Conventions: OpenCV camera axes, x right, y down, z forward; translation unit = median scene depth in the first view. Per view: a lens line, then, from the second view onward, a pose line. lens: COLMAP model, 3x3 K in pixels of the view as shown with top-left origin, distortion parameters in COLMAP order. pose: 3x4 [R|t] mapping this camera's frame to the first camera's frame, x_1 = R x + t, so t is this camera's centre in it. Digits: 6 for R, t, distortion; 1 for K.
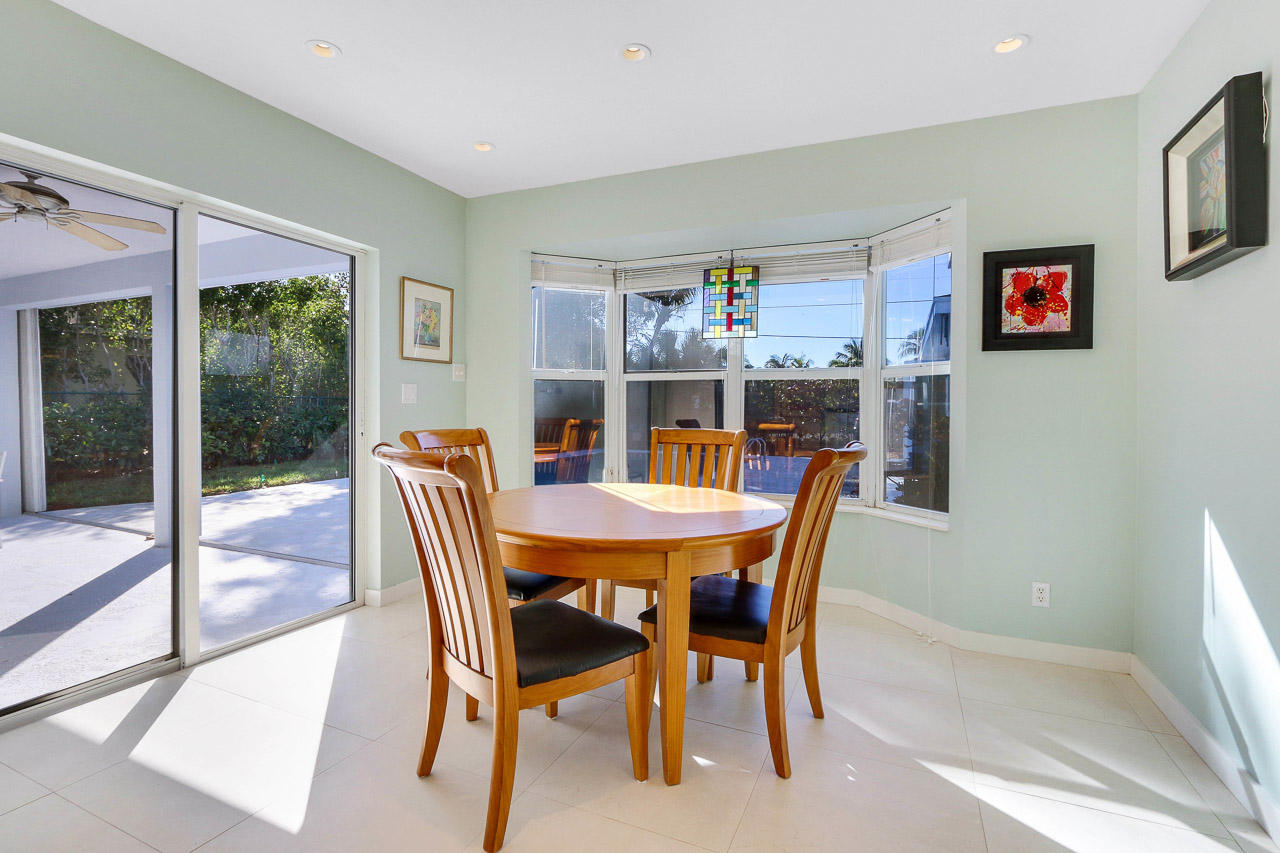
lens RADIAL K [[601.0, 0, 639.5], [0, 601.0, 417.3], [0, 0, 1]] dist [-0.015159, 0.001554]
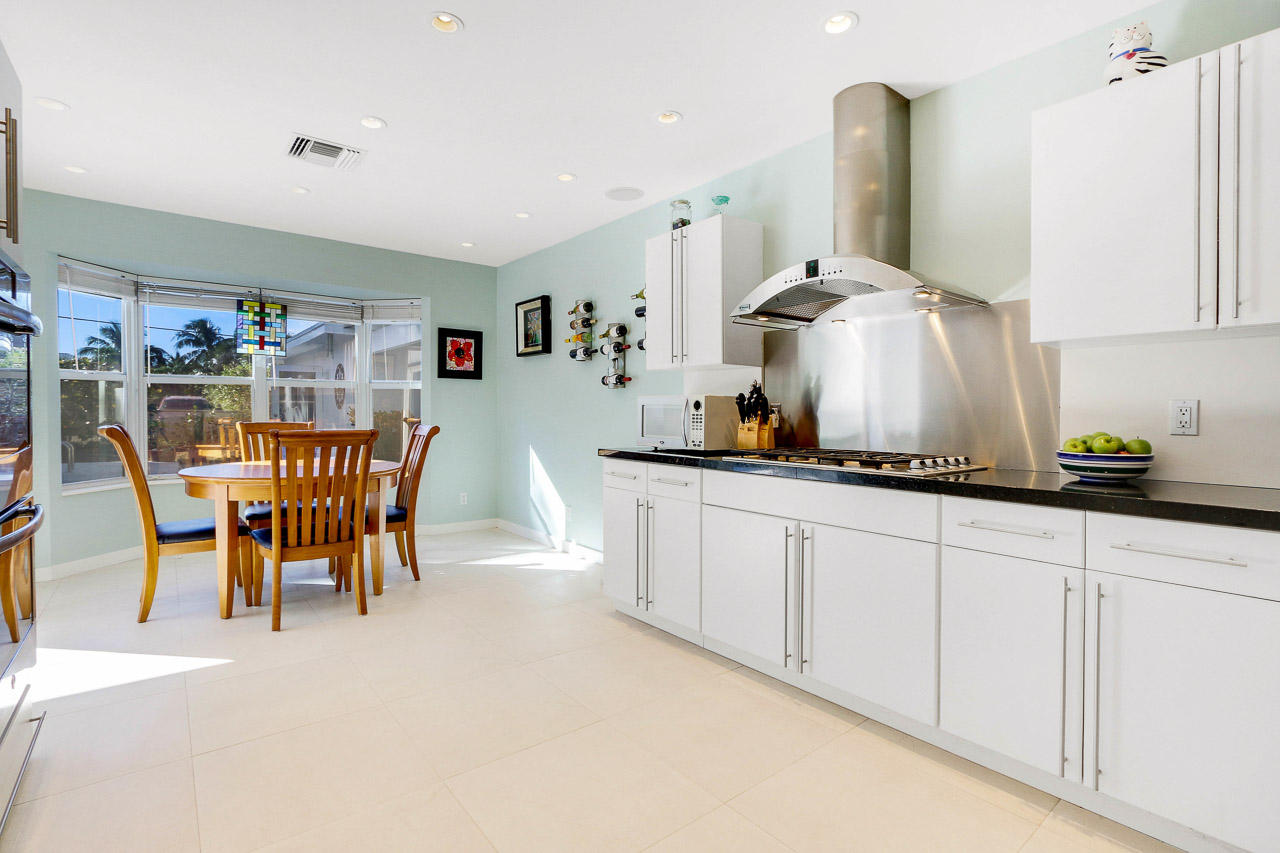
lens RADIAL K [[590.4, 0, 649.4], [0, 590.4, 424.7], [0, 0, 1]] dist [-0.026458, -0.000133]
pose [[0.446700, -0.026025, 0.894305, -0.640539], [0.010377, 0.999660, 0.023907, 0.001836], [-0.894624, -0.001399, 0.446818, -0.358703]]
